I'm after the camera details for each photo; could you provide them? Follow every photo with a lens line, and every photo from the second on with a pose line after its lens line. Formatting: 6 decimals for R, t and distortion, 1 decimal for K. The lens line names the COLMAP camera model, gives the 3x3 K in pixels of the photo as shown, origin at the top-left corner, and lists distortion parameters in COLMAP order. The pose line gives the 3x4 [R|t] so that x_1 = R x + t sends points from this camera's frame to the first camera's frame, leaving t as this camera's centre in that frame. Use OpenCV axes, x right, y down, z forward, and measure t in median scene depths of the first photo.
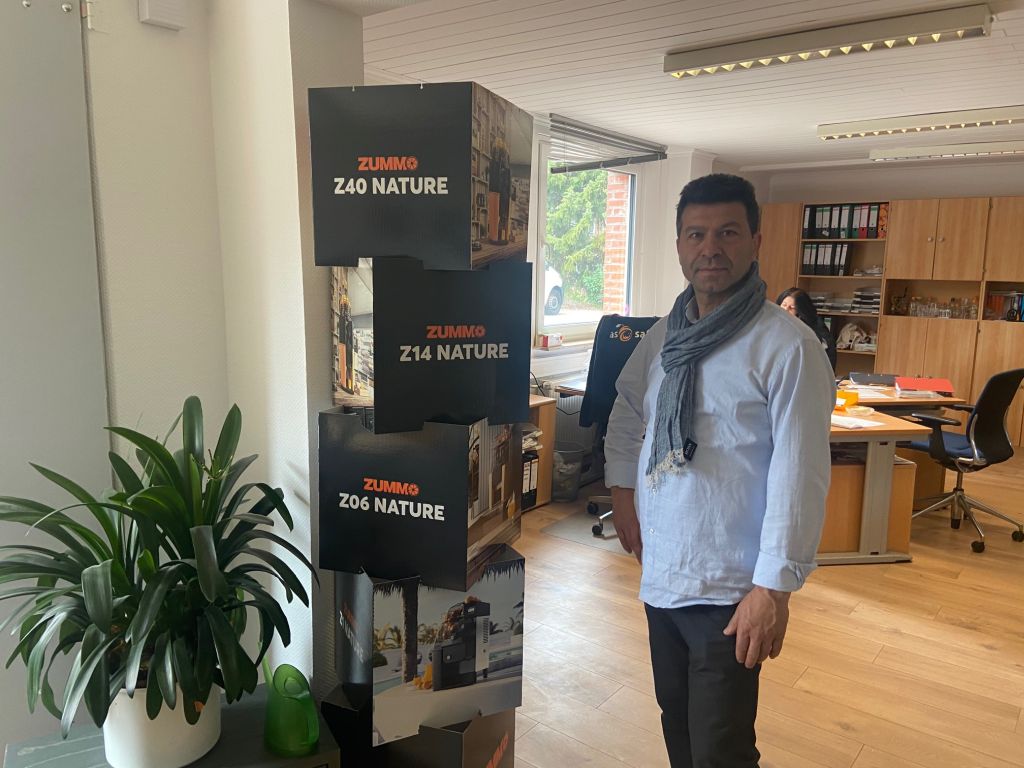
lens RADIAL K [[795.2, 0, 507.8], [0, 795.2, 379.7], [0, 0, 1]] dist [0.077037, -0.090319]
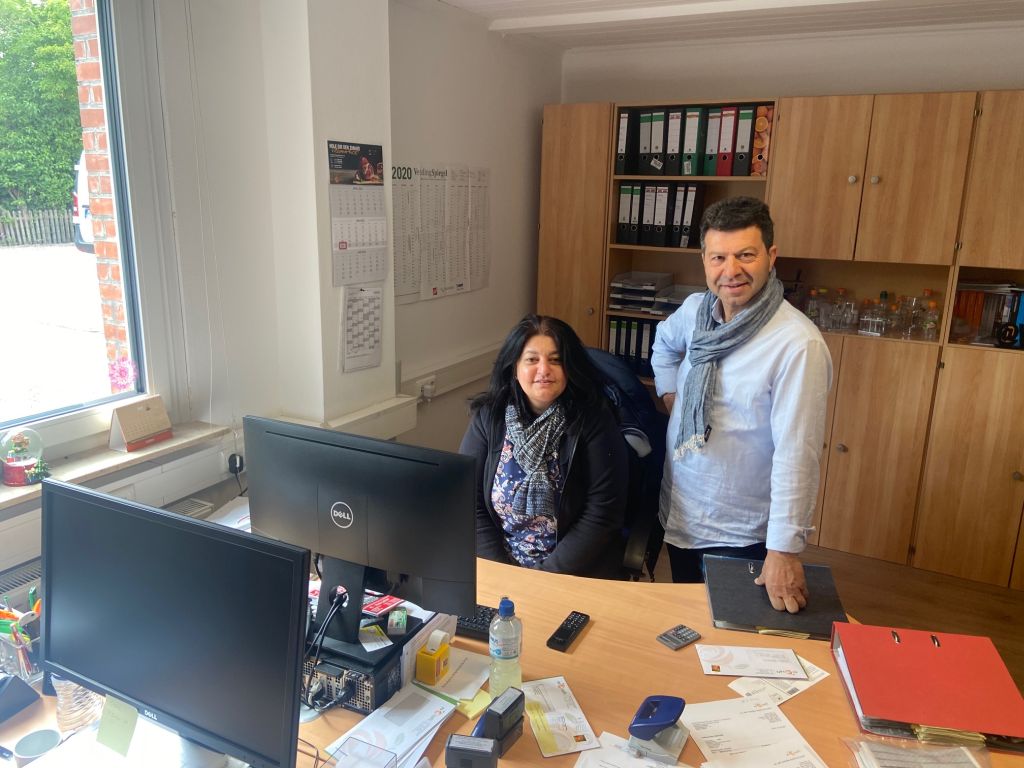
lens RADIAL K [[795.2, 0, 510.7], [0, 795.2, 384.8], [0, 0, 1]] dist [0.077037, -0.090319]
pose [[0.983519, -0.040265, 0.176266, 0.214196], [0.023121, 0.994892, 0.098257, -0.097182], [-0.179322, -0.092563, 0.979426, 0.517833]]
